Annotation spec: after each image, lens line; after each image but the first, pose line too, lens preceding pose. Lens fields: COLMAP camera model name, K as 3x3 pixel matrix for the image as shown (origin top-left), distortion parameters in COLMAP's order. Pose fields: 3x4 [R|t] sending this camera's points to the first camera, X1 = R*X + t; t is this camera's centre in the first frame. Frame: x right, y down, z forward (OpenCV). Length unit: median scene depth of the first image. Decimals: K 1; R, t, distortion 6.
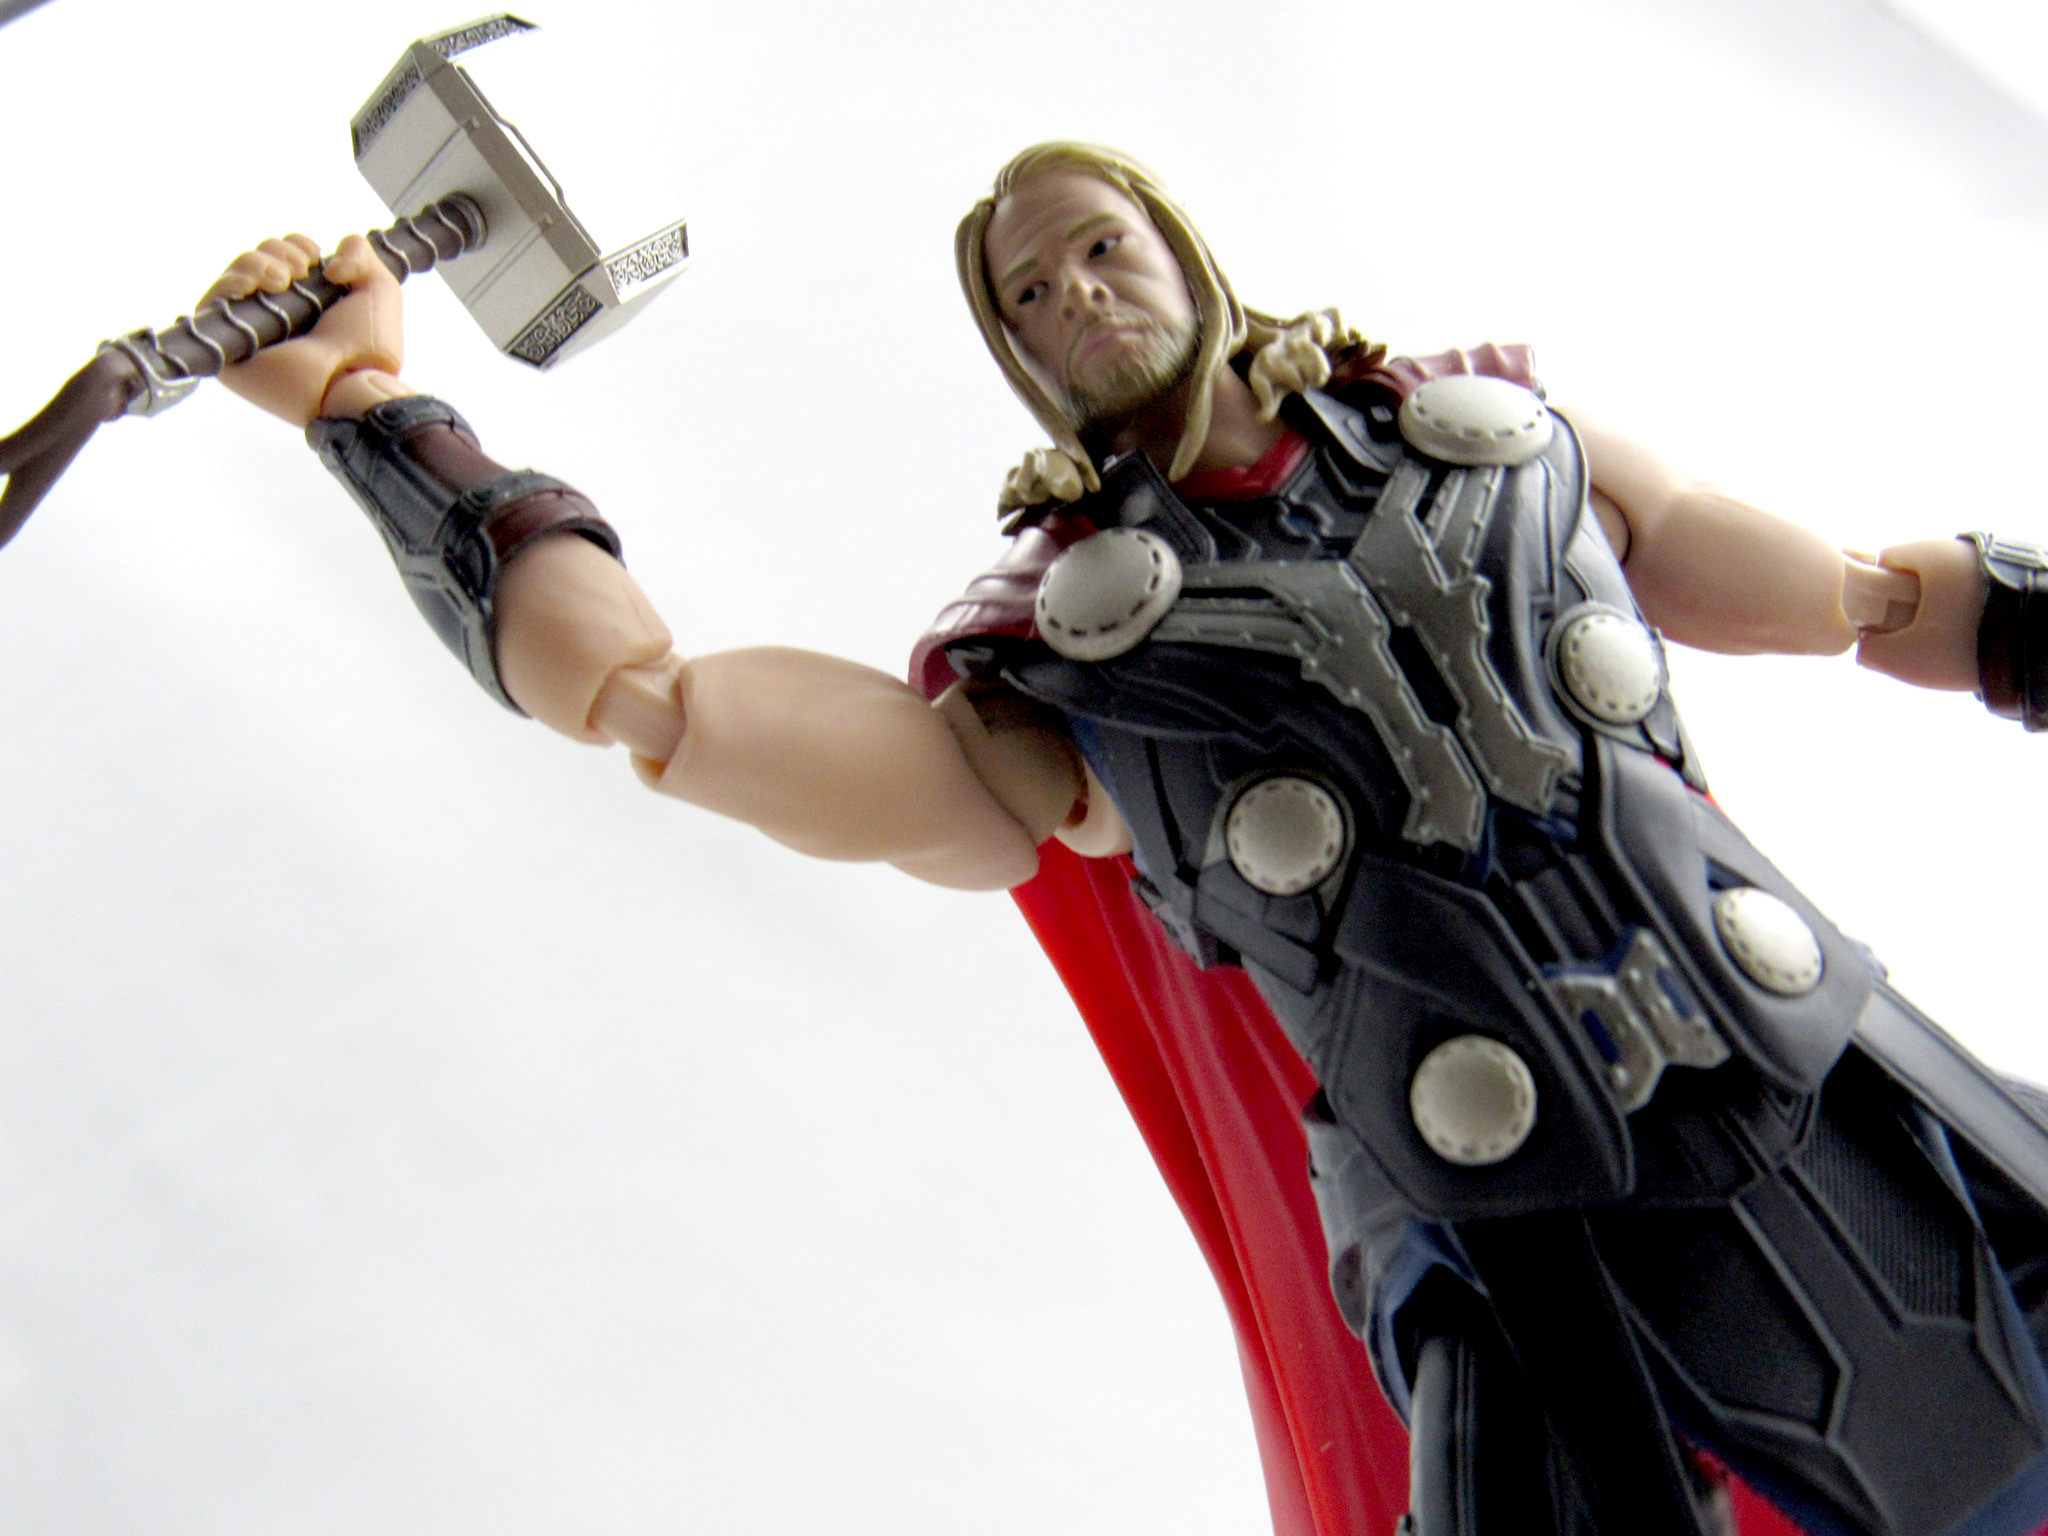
lens RADIAL K [[1810.1, 0, 1024.0], [0, 1810.1, 768.0], [0, 0, 1]] dist [0.000728, -0.172504]
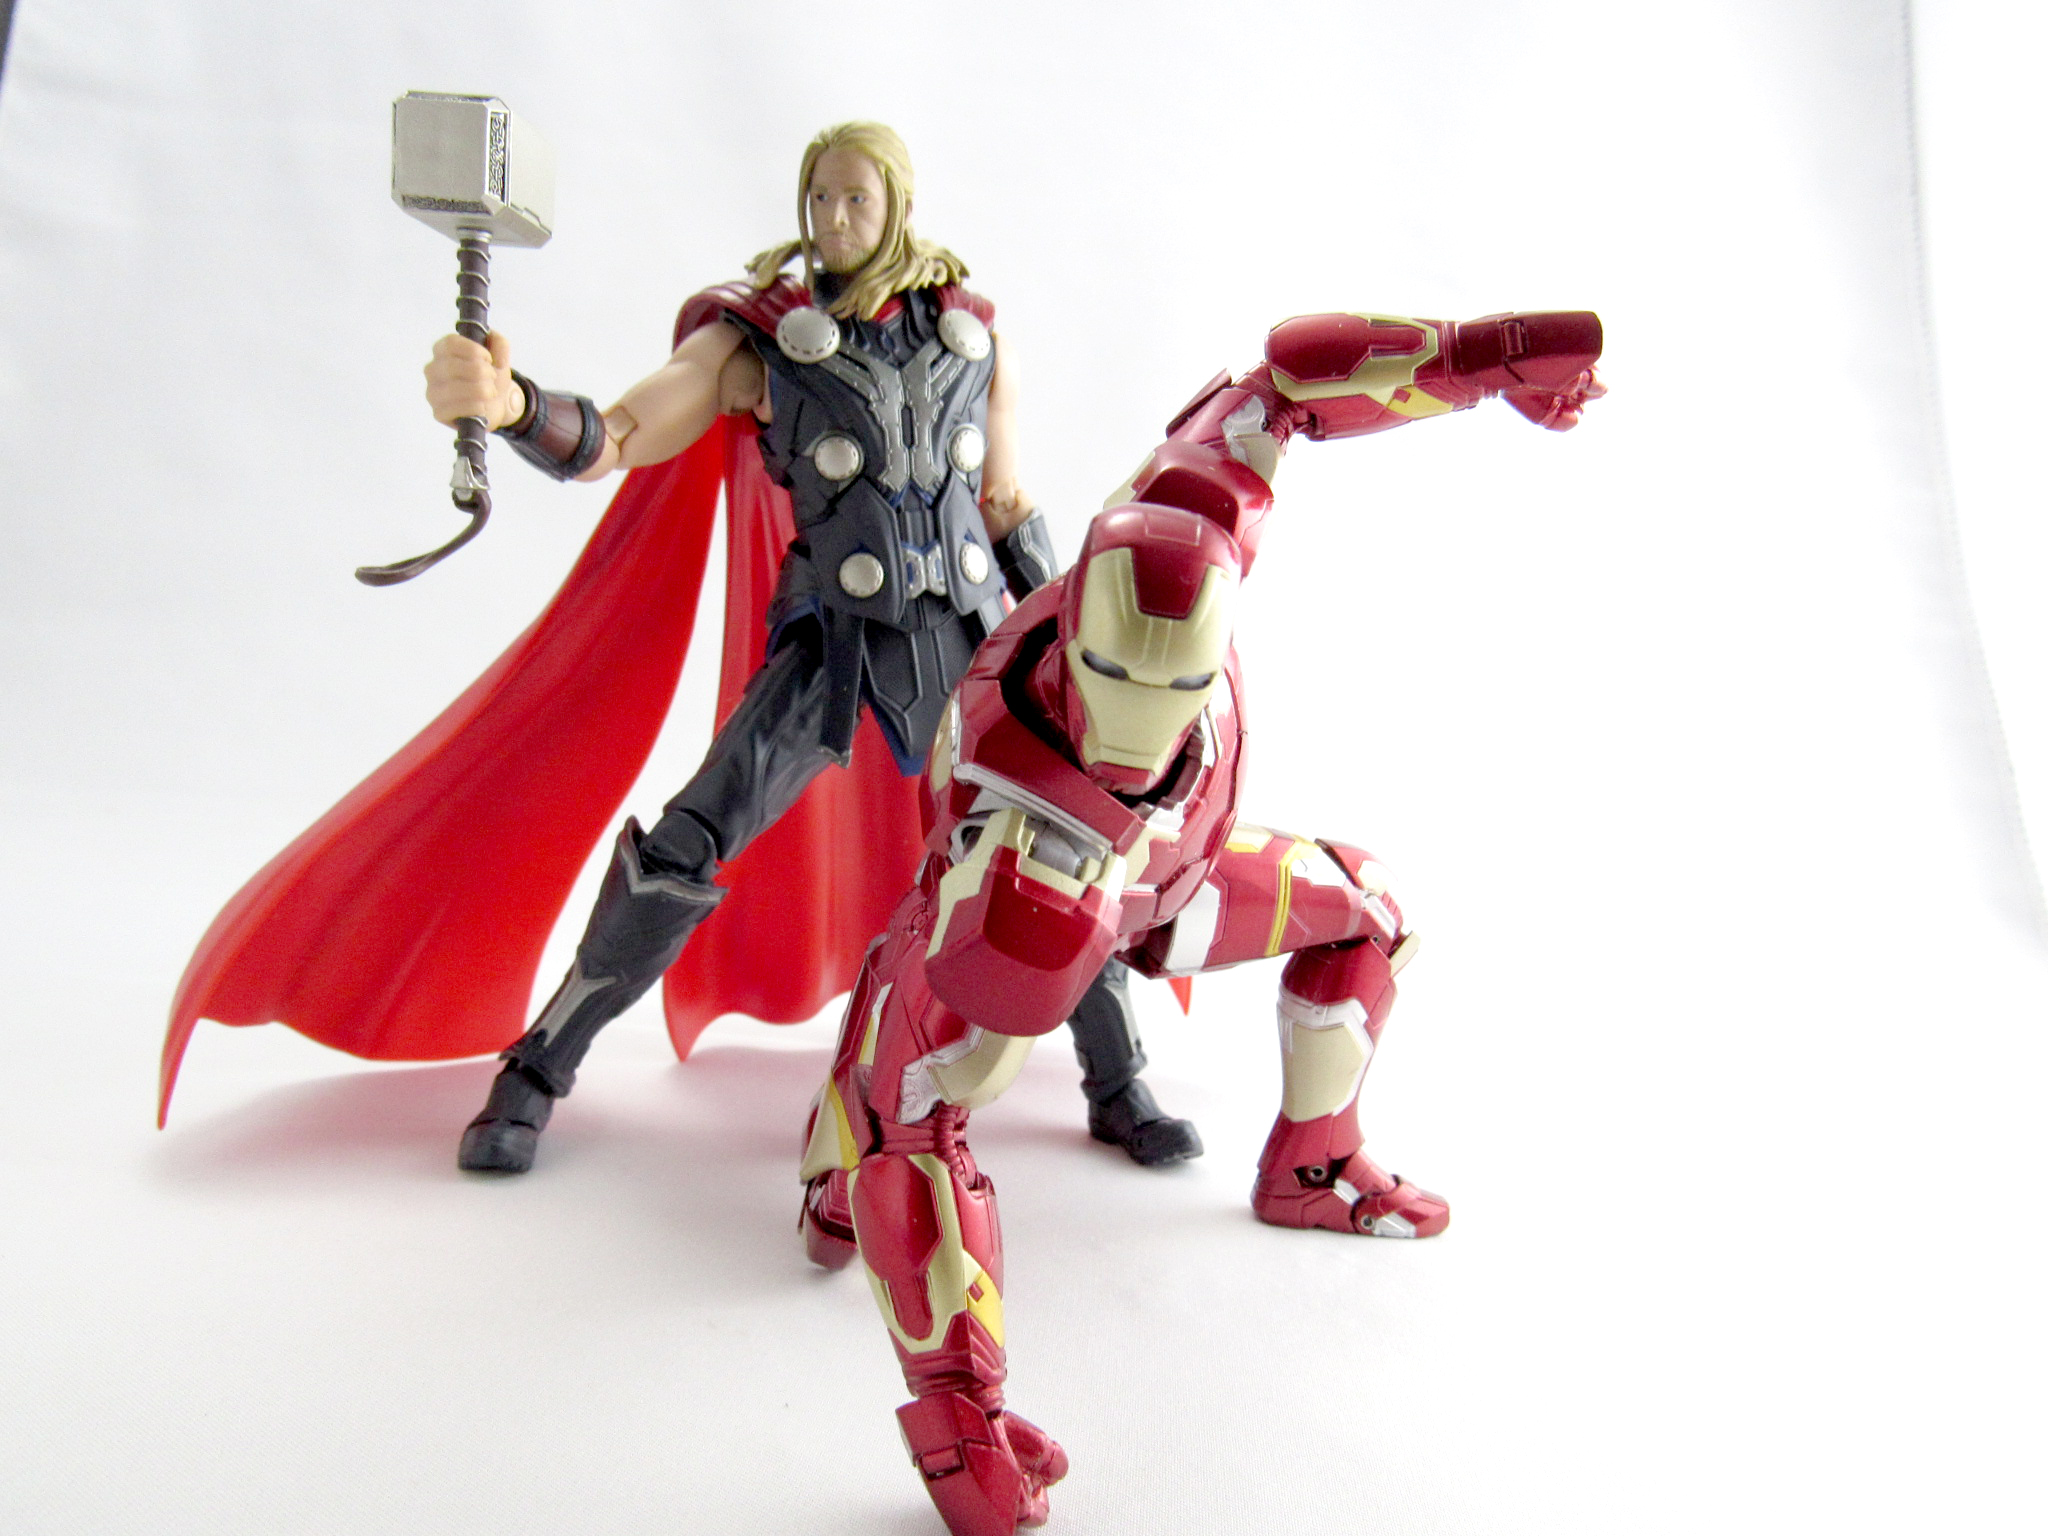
lens RADIAL K [[1433.8, 0, 1024.0], [0, 1433.8, 768.0], [0, 0, 1]] dist [0.001743, 0.000168]
pose [[0.811141, 0.258062, 0.524837, -0.609473], [-0.453275, 0.844475, 0.285314, -0.300383], [-0.369583, -0.469326, 0.801961, -0.983997]]
